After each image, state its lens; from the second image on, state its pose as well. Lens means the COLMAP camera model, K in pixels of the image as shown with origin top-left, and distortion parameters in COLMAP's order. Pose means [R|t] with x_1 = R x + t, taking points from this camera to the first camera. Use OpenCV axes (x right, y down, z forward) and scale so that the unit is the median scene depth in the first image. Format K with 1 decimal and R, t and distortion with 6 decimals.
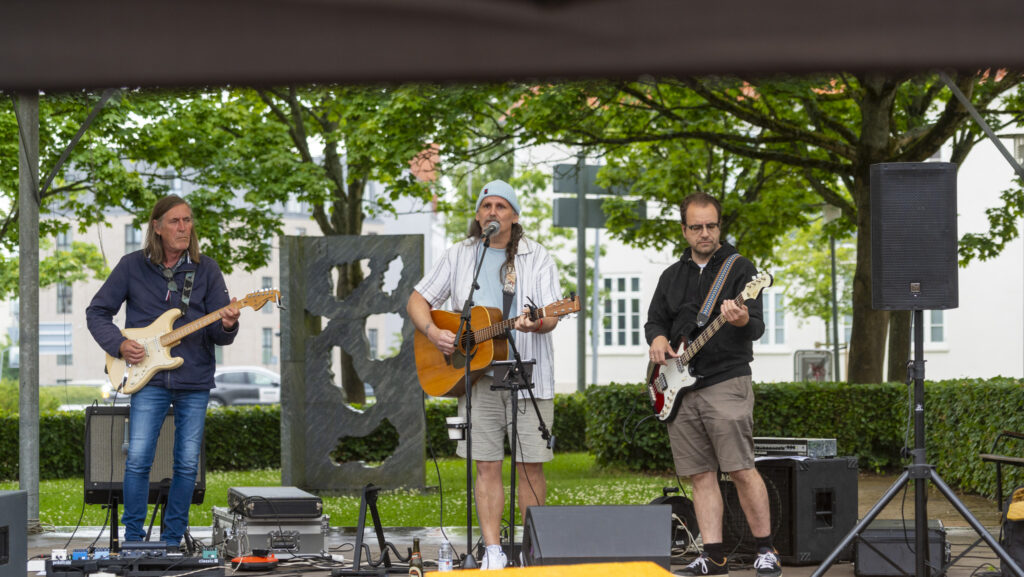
lens RADIAL K [[3330.2, 0, 508.9], [0, 3330.2, 286.9], [0, 0, 1]] dist [0.214611, 0.000000]
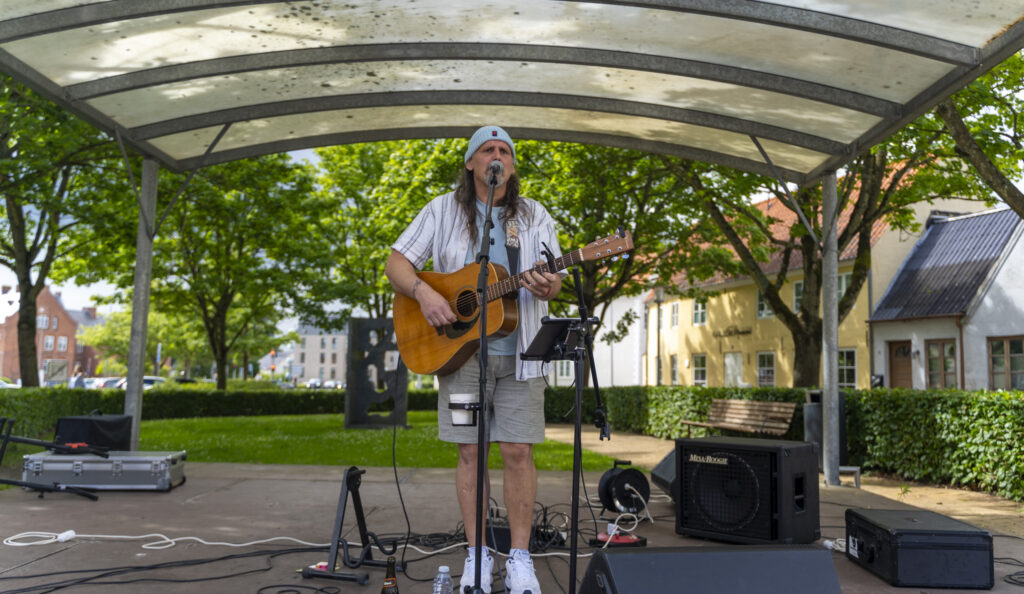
lens RADIAL K [[857.9, 0, 513.5], [0, 857.9, 287.6], [0, 0, 1]] dist [-0.007293, -0.001295]
pose [[0.994665, 0.041234, 0.094555, -0.020807], [-0.032751, 0.995442, -0.089570, 0.028315], [-0.097817, 0.085995, 0.991482, 0.709482]]
